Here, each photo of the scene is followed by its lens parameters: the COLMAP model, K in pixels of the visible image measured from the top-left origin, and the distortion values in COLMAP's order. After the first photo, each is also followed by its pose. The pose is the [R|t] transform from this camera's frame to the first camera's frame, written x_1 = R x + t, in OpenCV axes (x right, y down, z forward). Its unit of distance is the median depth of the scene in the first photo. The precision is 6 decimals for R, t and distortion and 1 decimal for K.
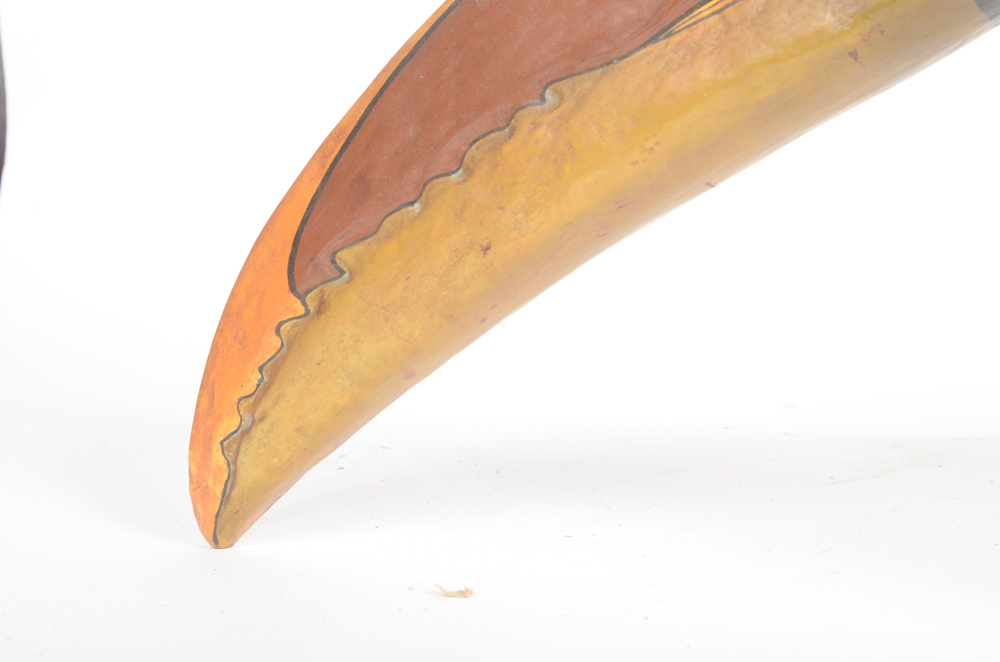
lens RADIAL K [[1439.2, 0, 501.7], [0, 1439.2, 332.7], [0, 0, 1]] dist [0.008577, 0.000000]
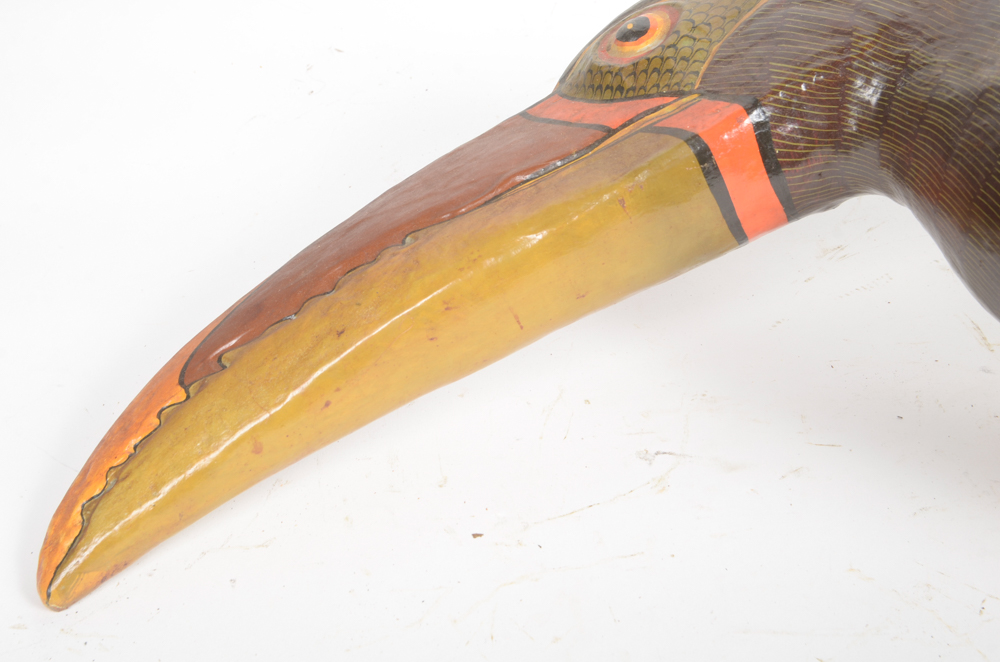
lens RADIAL K [[1439.2, 0, 499.2], [0, 1439.2, 330.8], [0, 0, 1]] dist [0.008577, 0.000000]
pose [[0.987873, 0.154520, -0.015198, 0.150817], [-0.131469, 0.780378, -0.611331, 0.719471], [-0.082603, 0.605916, 0.791229, -0.035229]]
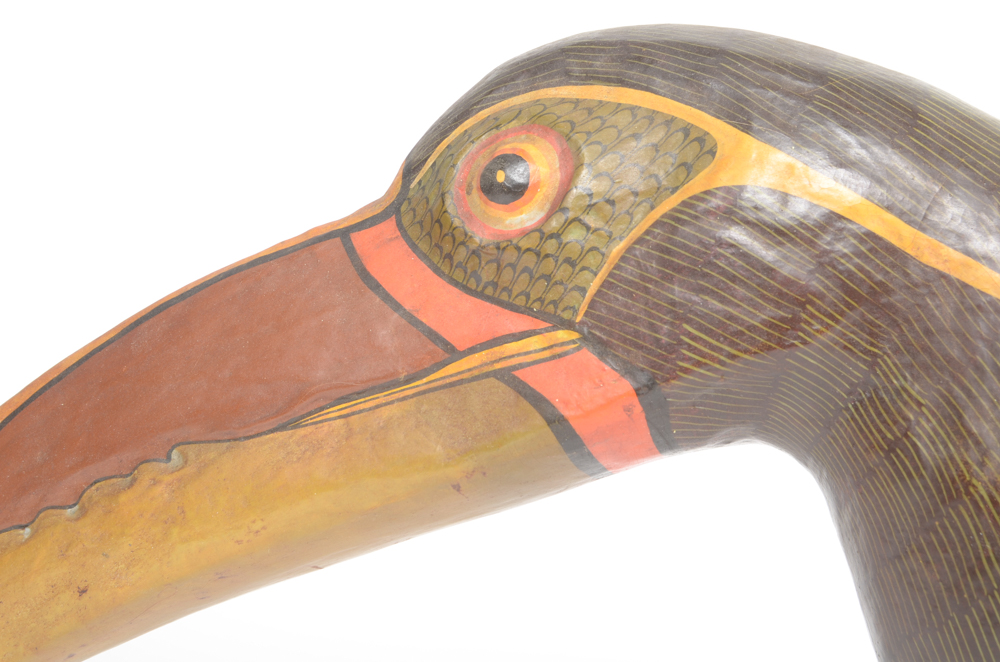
lens RADIAL K [[1439.2, 0, 503.0], [0, 1439.2, 329.6], [0, 0, 1]] dist [0.008577, 0.000000]
pose [[0.969767, 0.202243, 0.136561, 0.100031], [-0.181591, 0.971896, -0.149808, -0.139506], [-0.163021, 0.120481, 0.979239, -0.048072]]
